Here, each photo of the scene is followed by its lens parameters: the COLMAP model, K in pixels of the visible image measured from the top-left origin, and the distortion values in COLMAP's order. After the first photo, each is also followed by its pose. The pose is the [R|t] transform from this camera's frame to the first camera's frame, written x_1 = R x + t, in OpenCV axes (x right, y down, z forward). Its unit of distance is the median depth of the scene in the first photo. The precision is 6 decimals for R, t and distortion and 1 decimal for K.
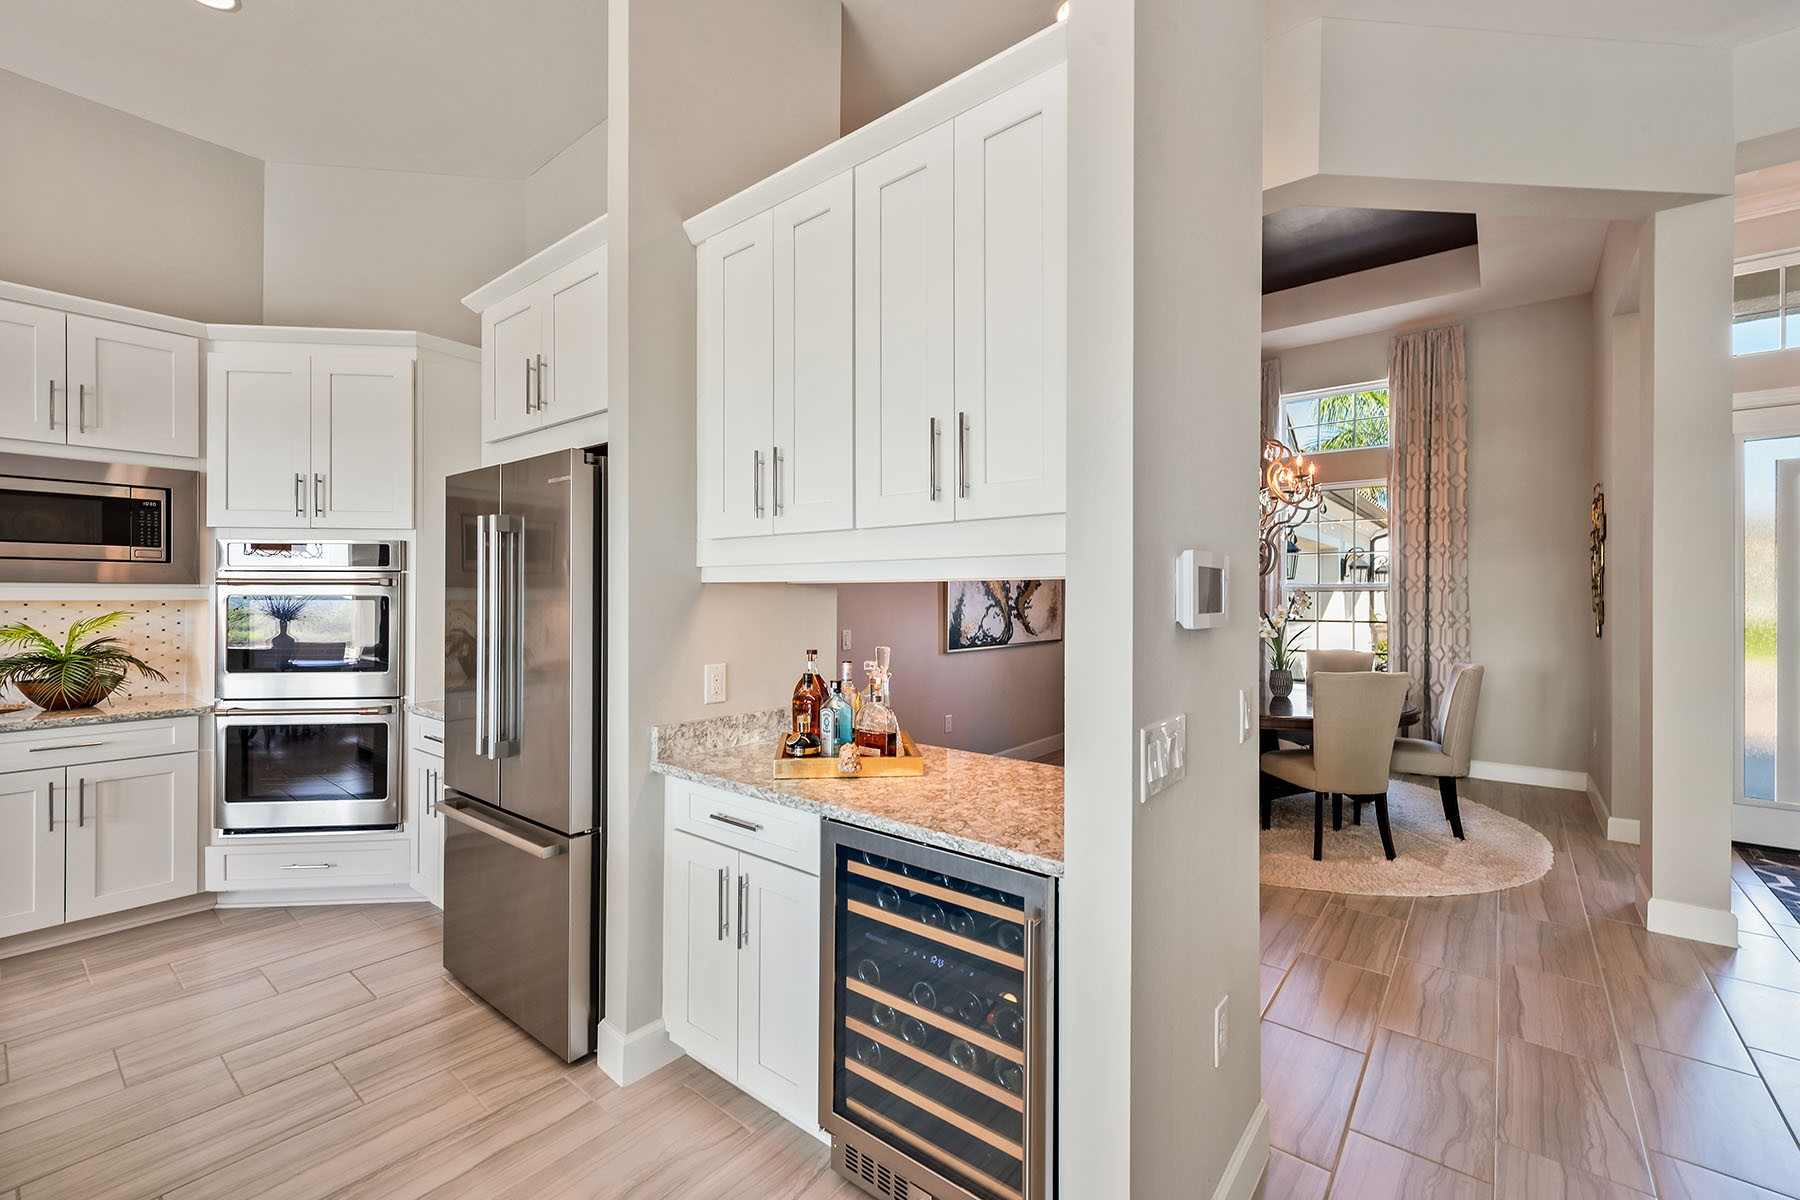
lens RADIAL K [[747.3, 0, 892.7], [0, 747.3, 594.7], [0, 0, 1]] dist [-0.000411, 0.000013]
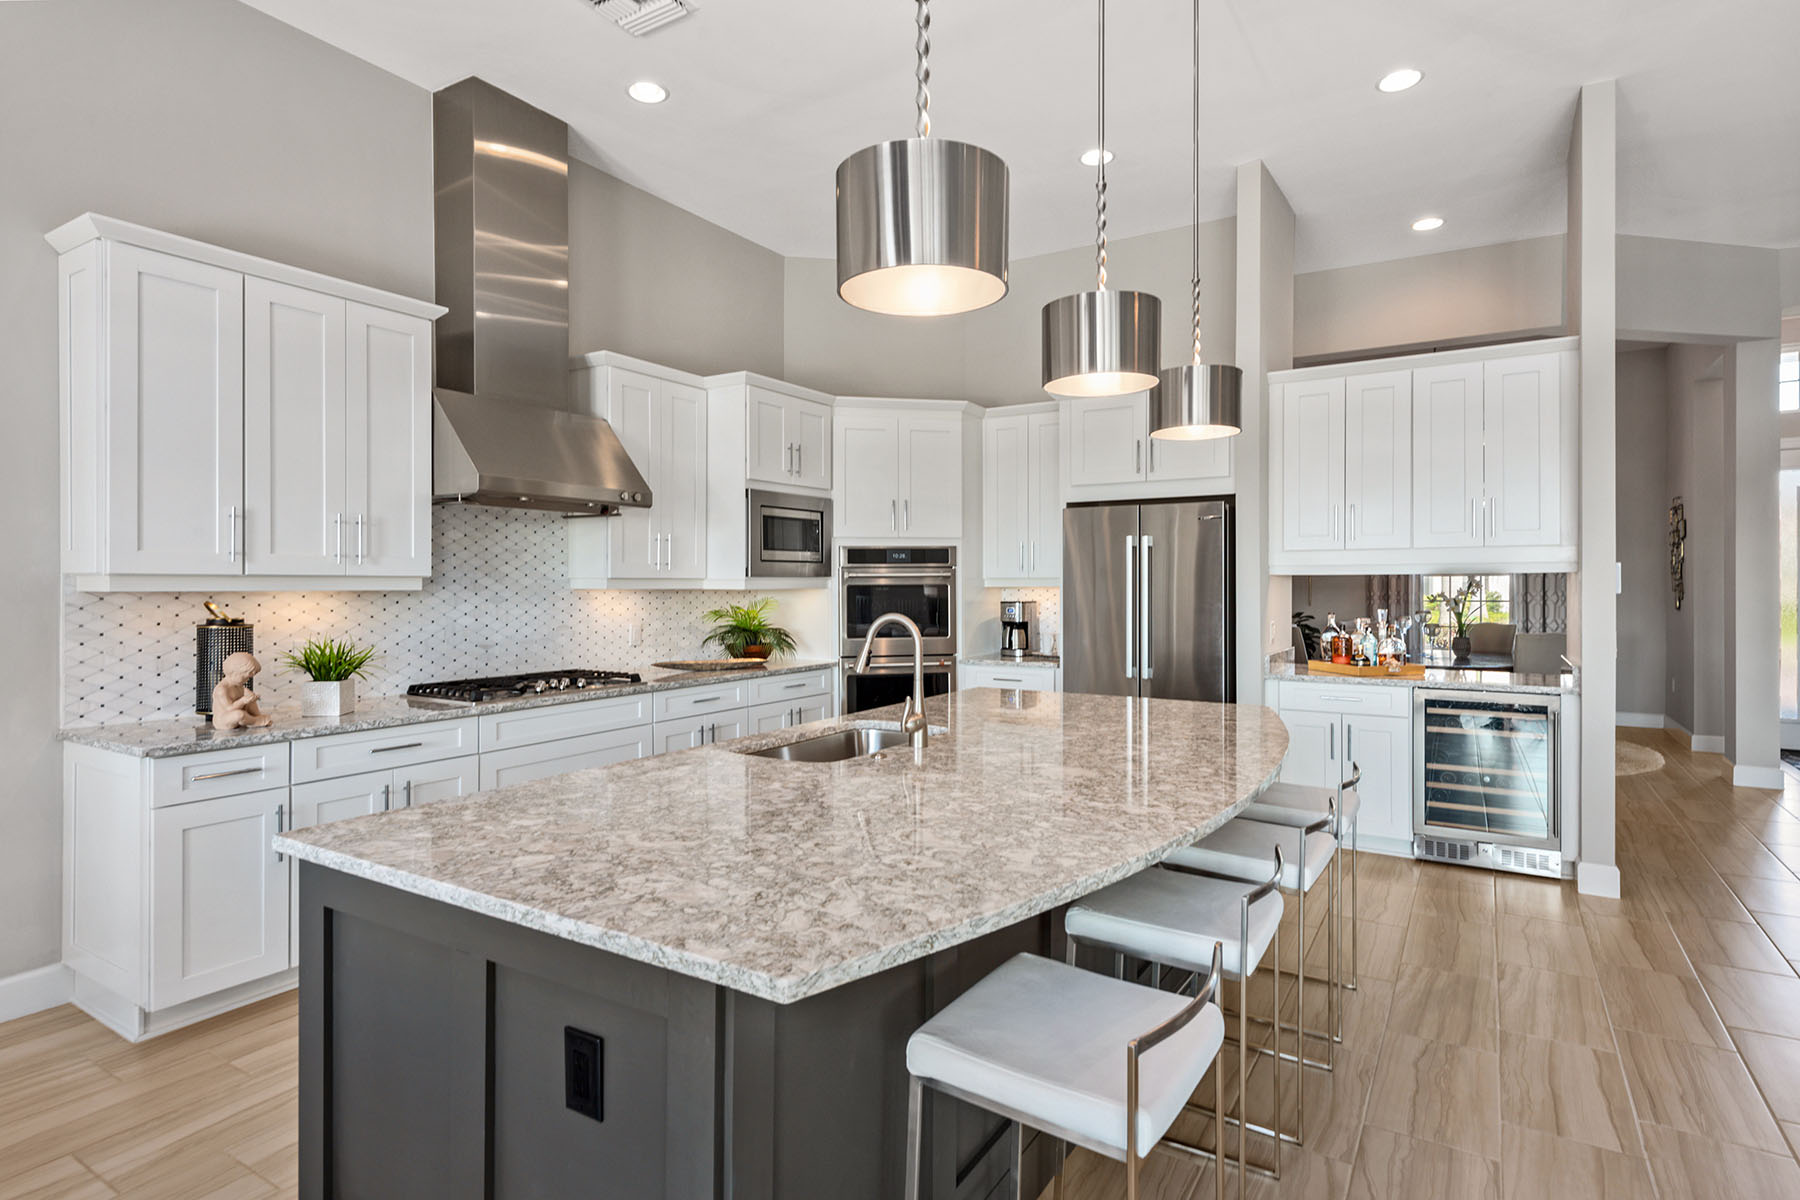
lens RADIAL K [[910.5, 0, 901.2], [0, 910.5, 587.1], [0, 0, 1]] dist [0.011125, -0.001021]
pose [[0.993296, -0.007063, 0.115380, -1.003310], [0.006289, 0.999955, 0.007067, -0.006178], [-0.115425, -0.006294, 0.993296, -0.761714]]
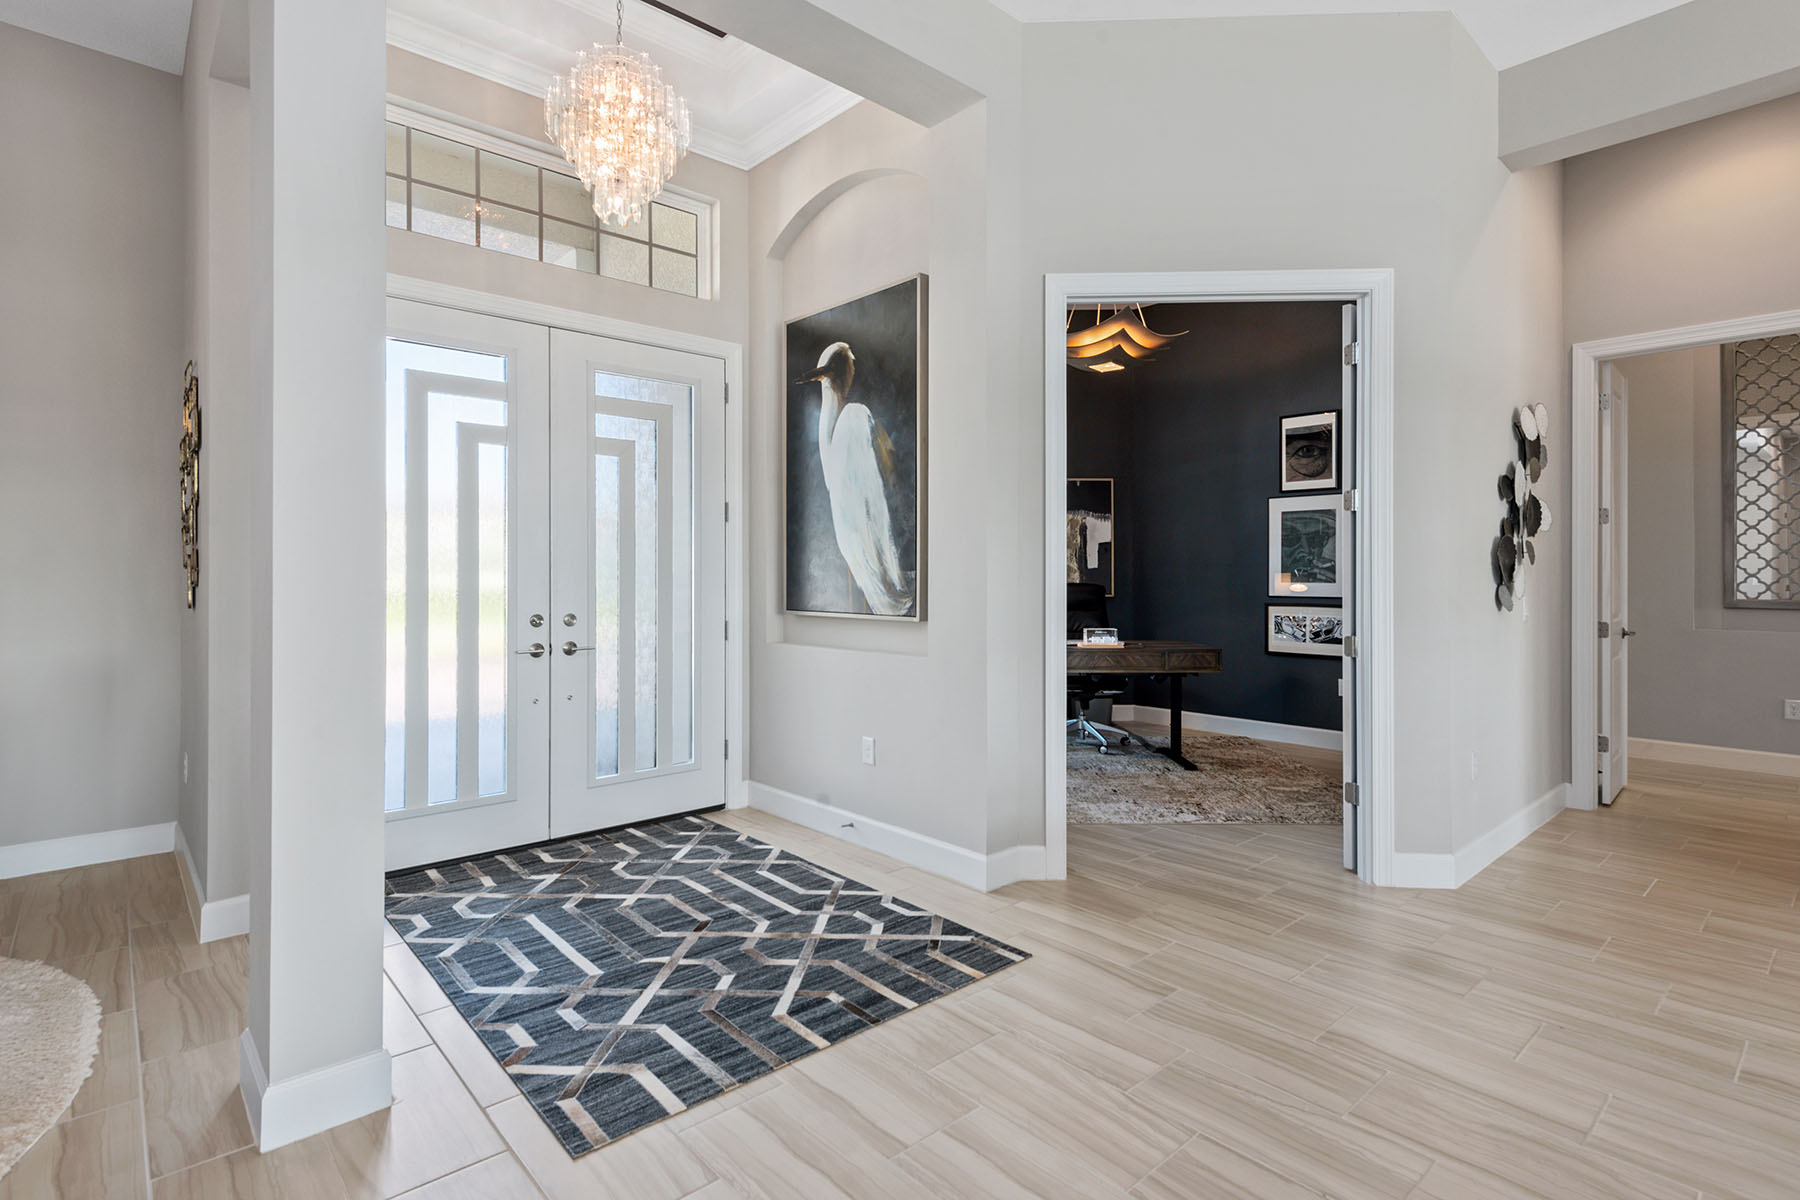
lens RADIAL K [[884.3, 0, 903.6], [0, 884.3, 574.9], [0, 0, 1]] dist [0.002922, 0.000131]
pose [[0.147324, -0.000920, 0.989088, 0.454894], [-0.002822, 0.999995, 0.001350, 0.040637], [-0.989084, -0.002990, 0.147321, 0.456437]]
